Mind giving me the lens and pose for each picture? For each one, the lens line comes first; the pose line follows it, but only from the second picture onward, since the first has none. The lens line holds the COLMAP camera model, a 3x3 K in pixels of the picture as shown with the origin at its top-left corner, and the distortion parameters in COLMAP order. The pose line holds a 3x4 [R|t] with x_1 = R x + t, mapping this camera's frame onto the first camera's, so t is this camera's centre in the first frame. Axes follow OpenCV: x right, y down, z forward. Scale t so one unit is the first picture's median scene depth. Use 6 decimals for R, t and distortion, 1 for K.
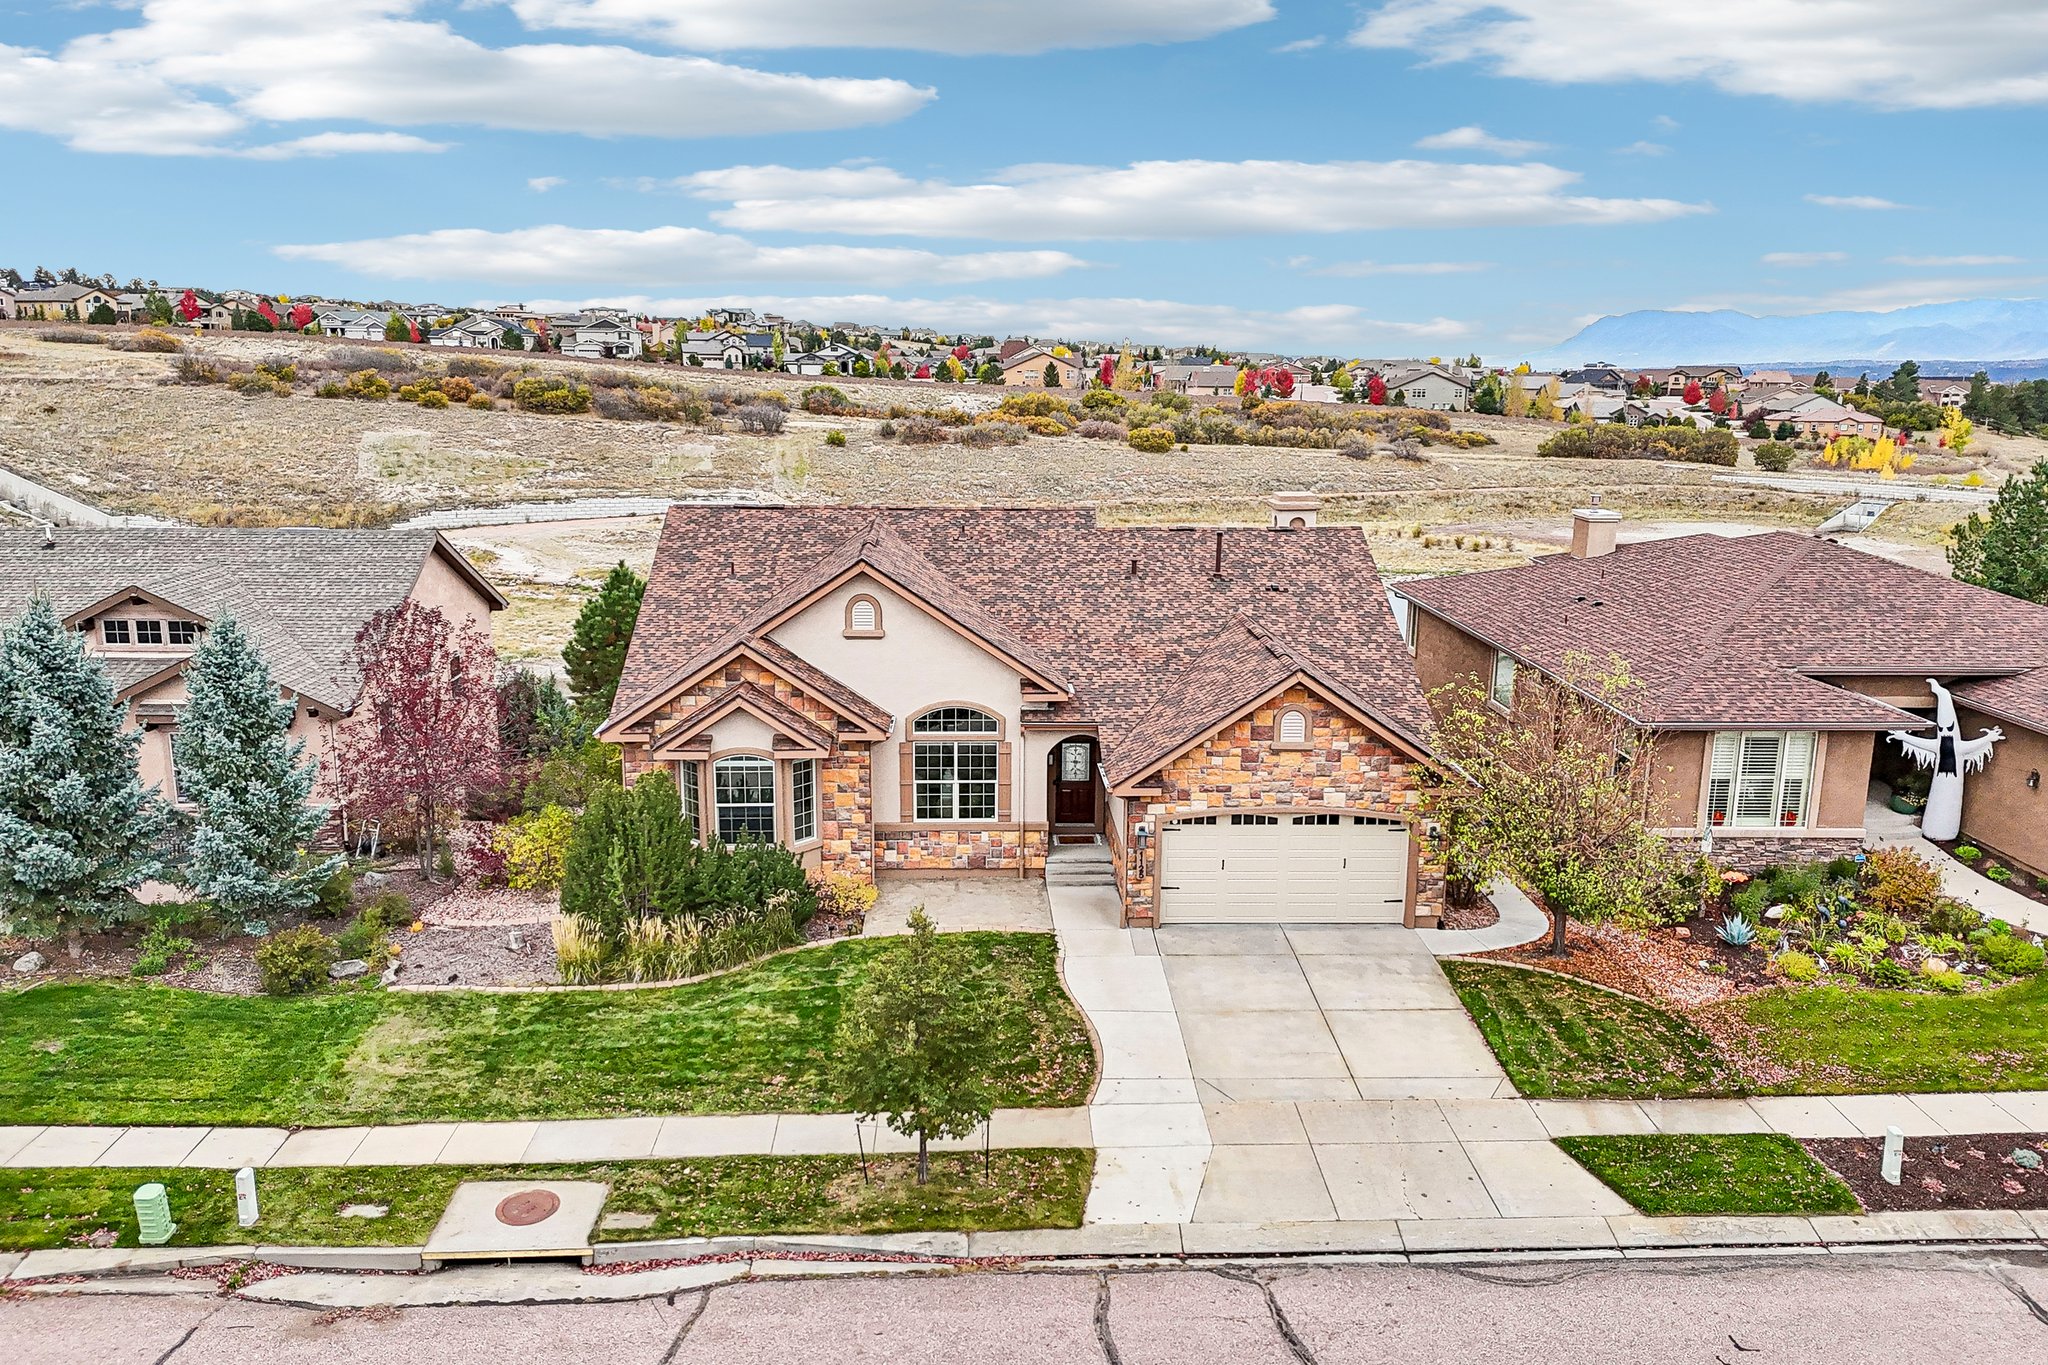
lens RADIAL K [[1486.3, 0, 1024.0], [0, 1486.3, 682.5], [0, 0, 1]] dist [0.088857, -0.107159]
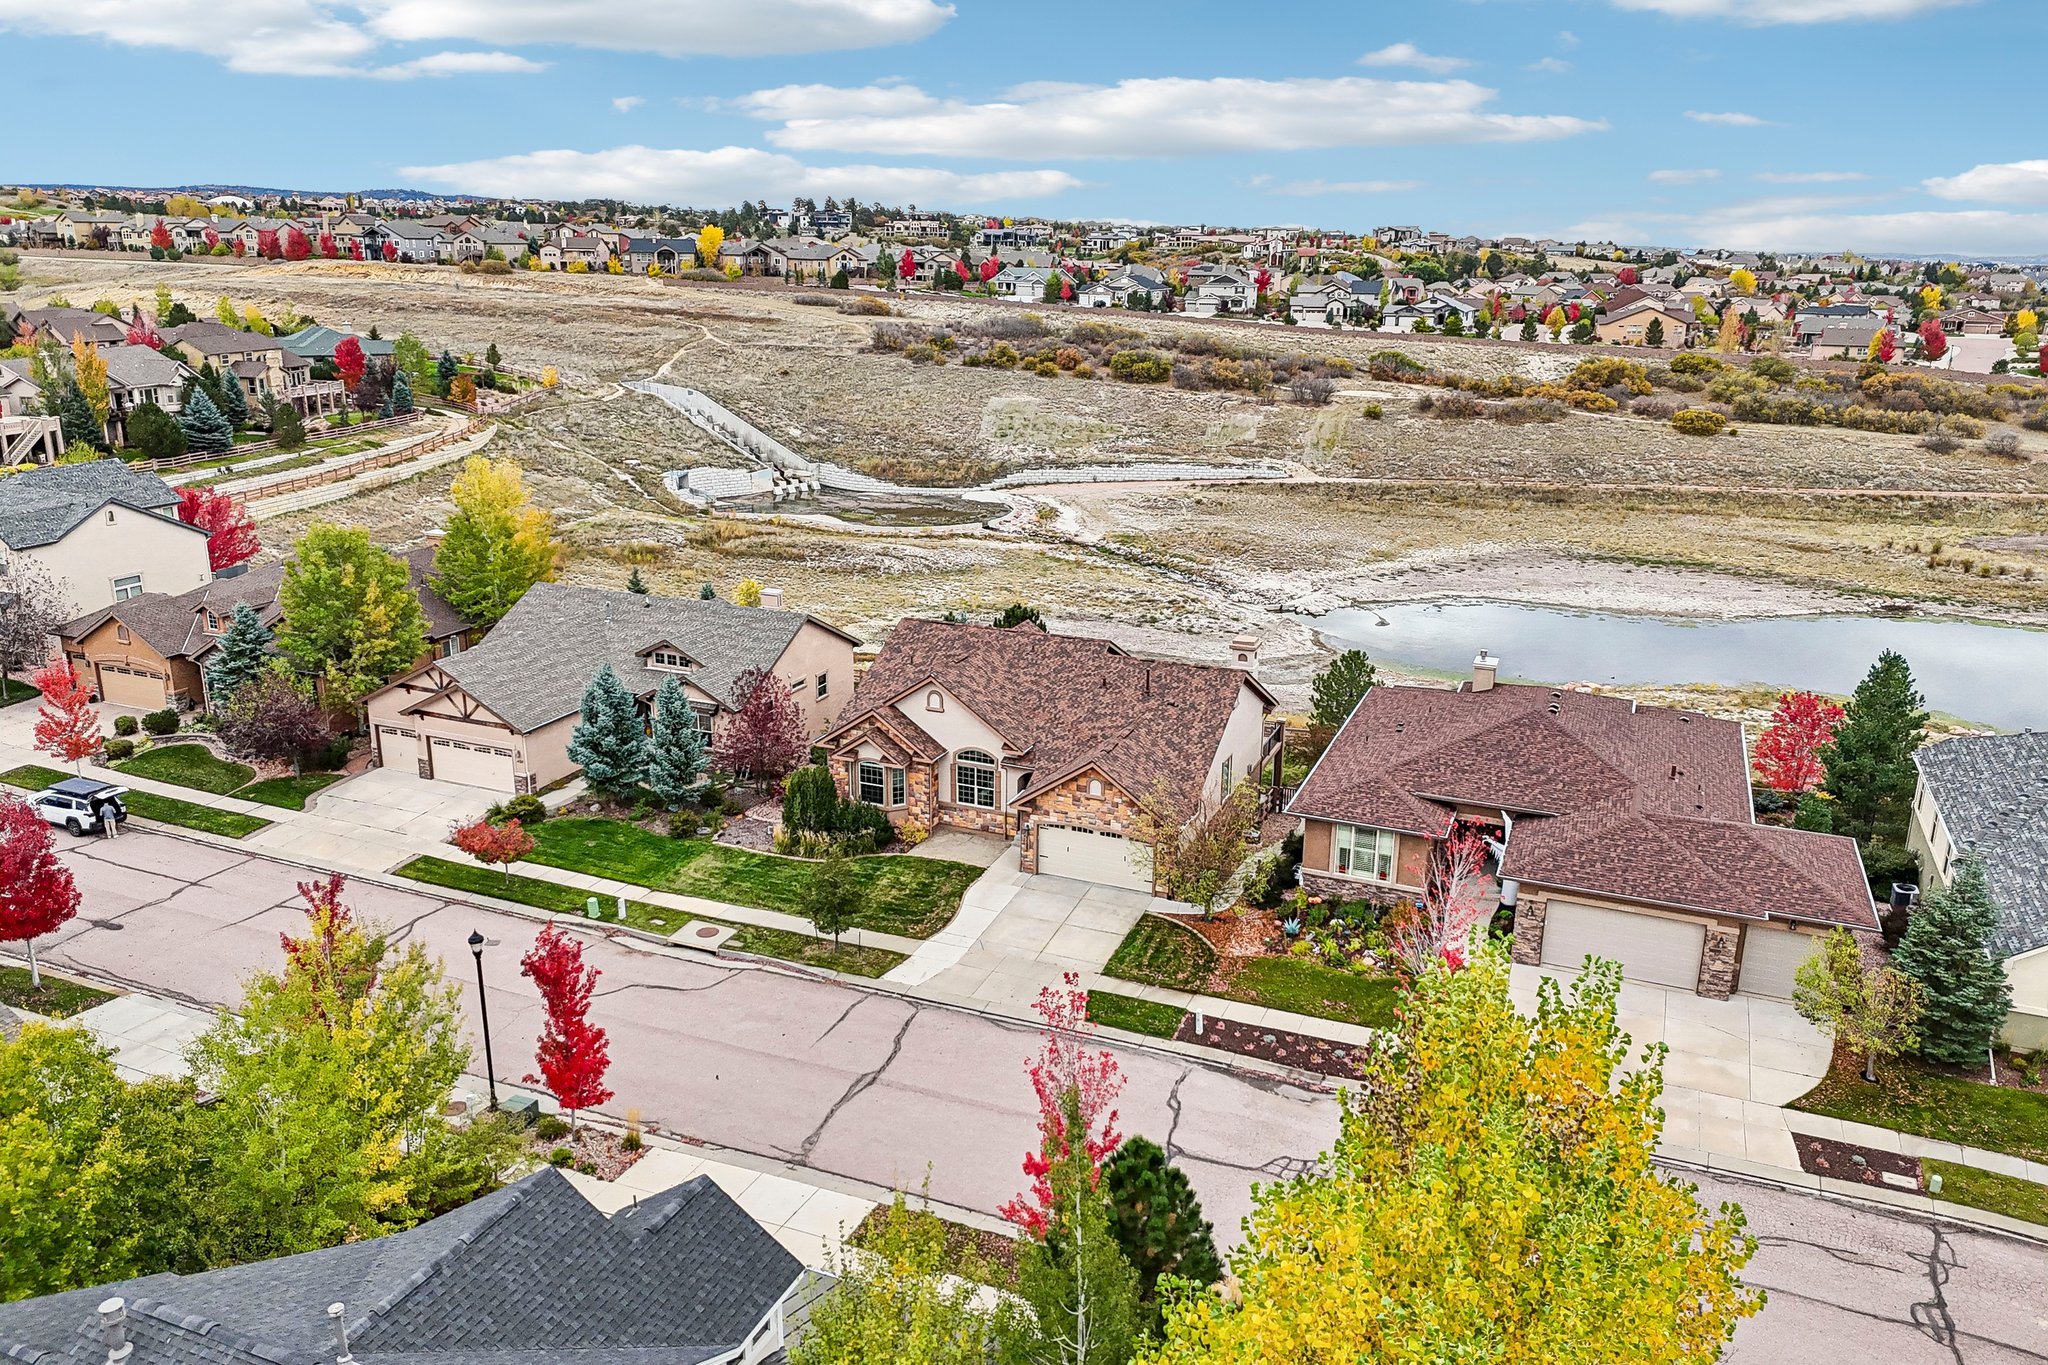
lens RADIAL K [[1486.3, 0, 1024.0], [0, 1486.3, 682.5], [0, 0, 1]] dist [0.088857, -0.107159]
pose [[0.901769, 0.117586, -0.415916, 0.830149], [-0.089665, 0.992242, 0.086117, -0.250755], [0.422815, -0.040364, 0.905316, -0.776465]]
